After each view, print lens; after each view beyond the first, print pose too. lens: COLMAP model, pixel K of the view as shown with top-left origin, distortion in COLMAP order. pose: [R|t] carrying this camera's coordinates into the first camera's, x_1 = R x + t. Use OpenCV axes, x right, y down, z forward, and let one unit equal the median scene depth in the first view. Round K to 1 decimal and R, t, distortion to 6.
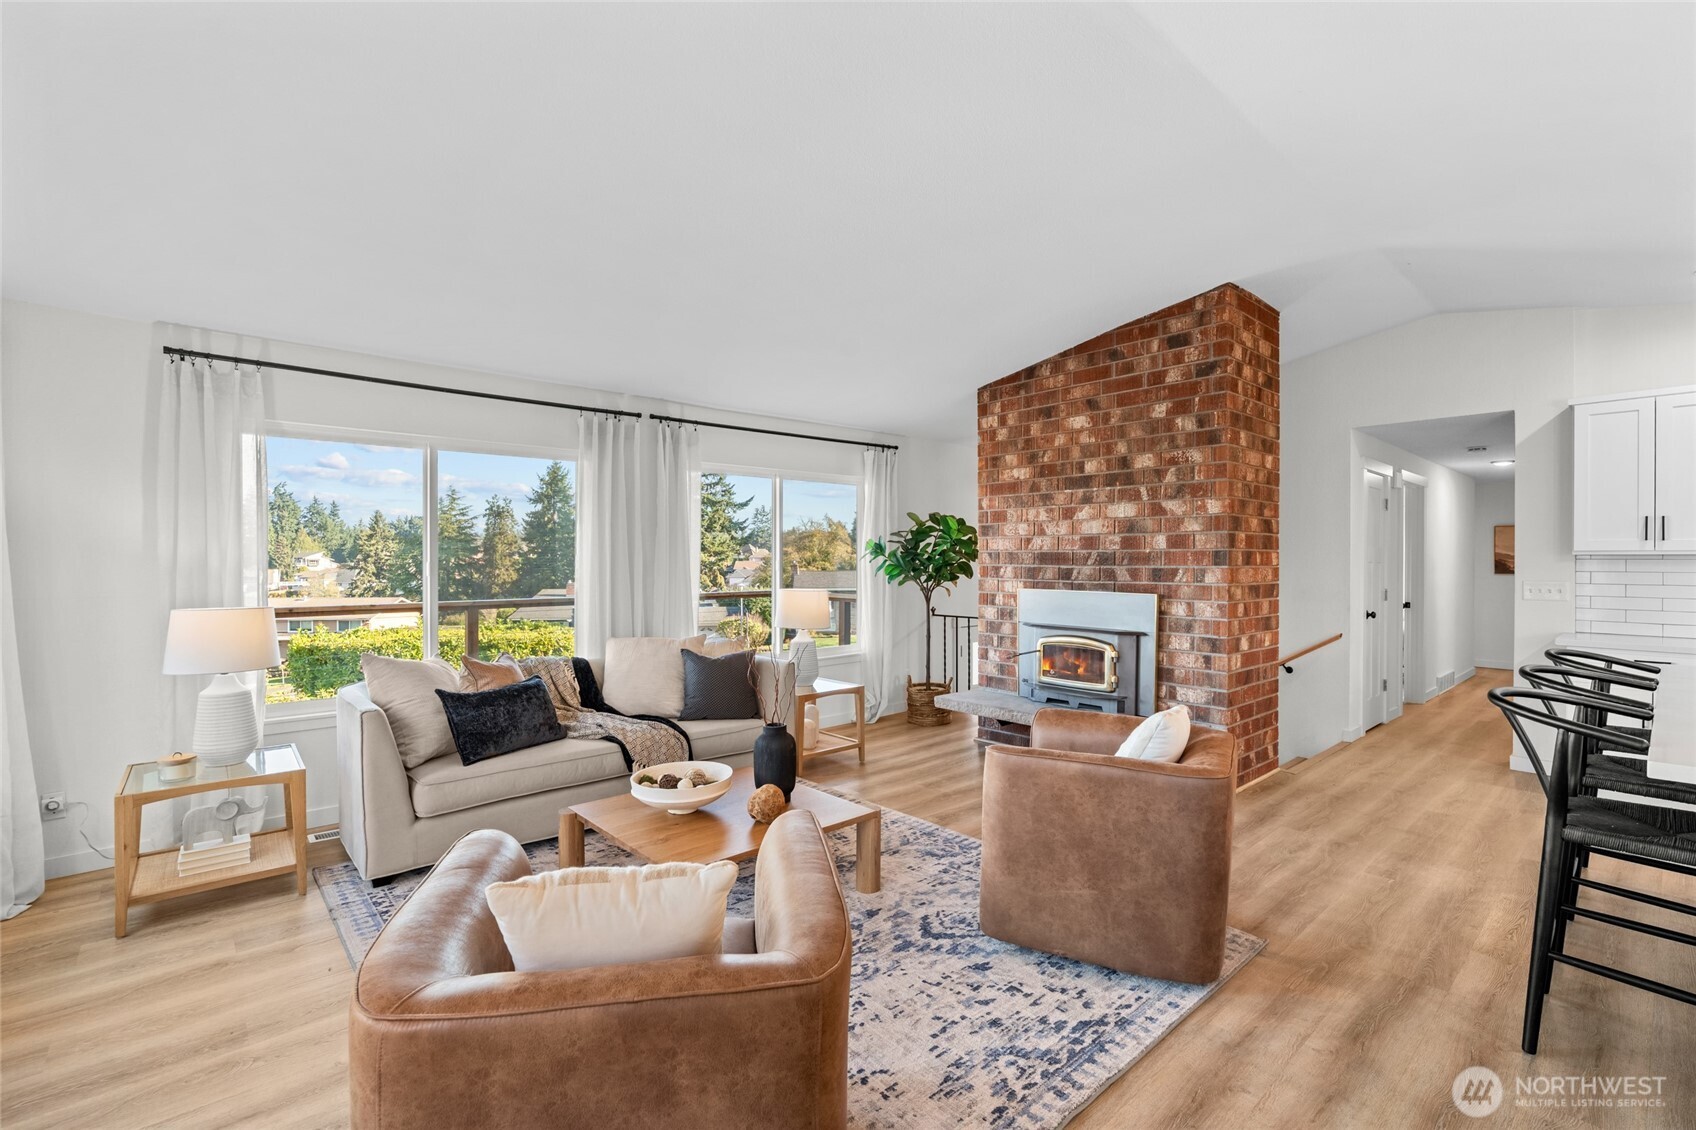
lens RADIAL K [[760.0, 0, 848.0], [0, 760.0, 565.0], [0, 0, 1]] dist [-0.008486, 0.005239]
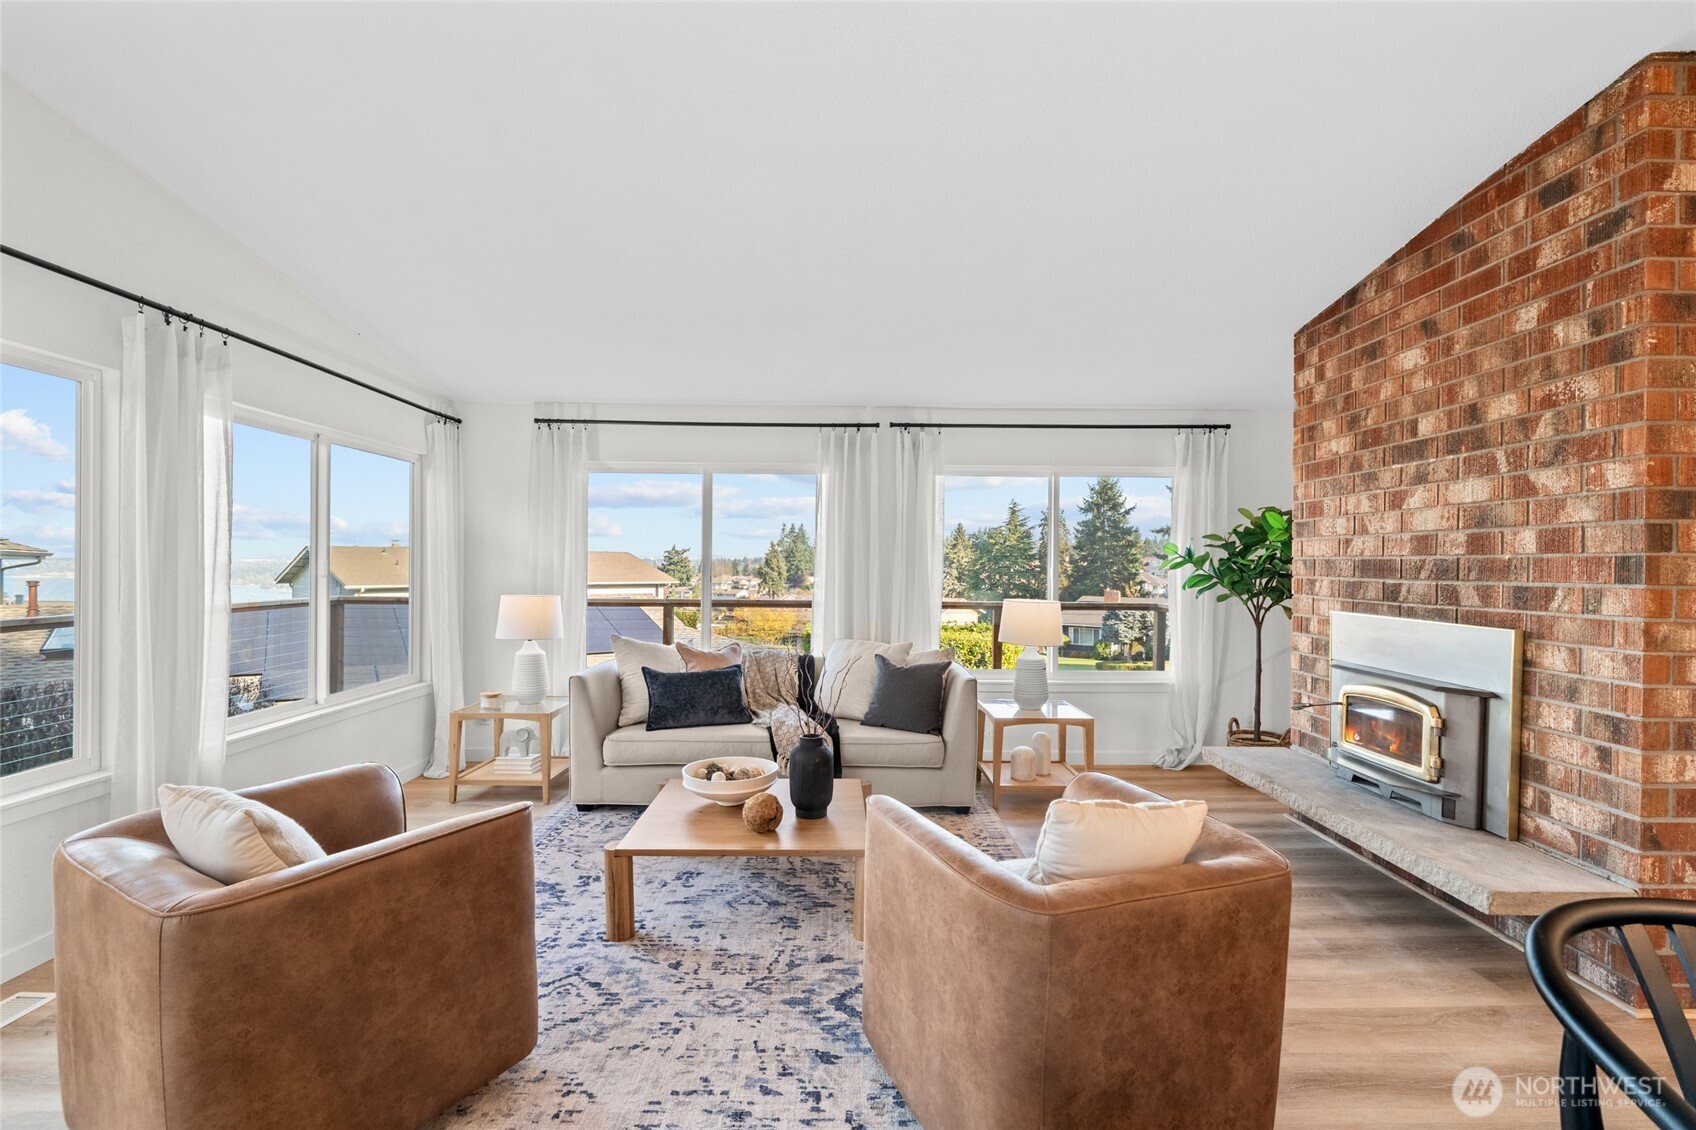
lens RADIAL K [[760.0, 0, 848.0], [0, 760.0, 565.0], [0, 0, 1]] dist [-0.008486, 0.005239]
pose [[0.749965, 0.007976, -0.661429, 0.392611], [-0.014921, 0.999877, -0.004860, -0.001597], [0.661309, 0.013514, 0.749992, 0.207628]]
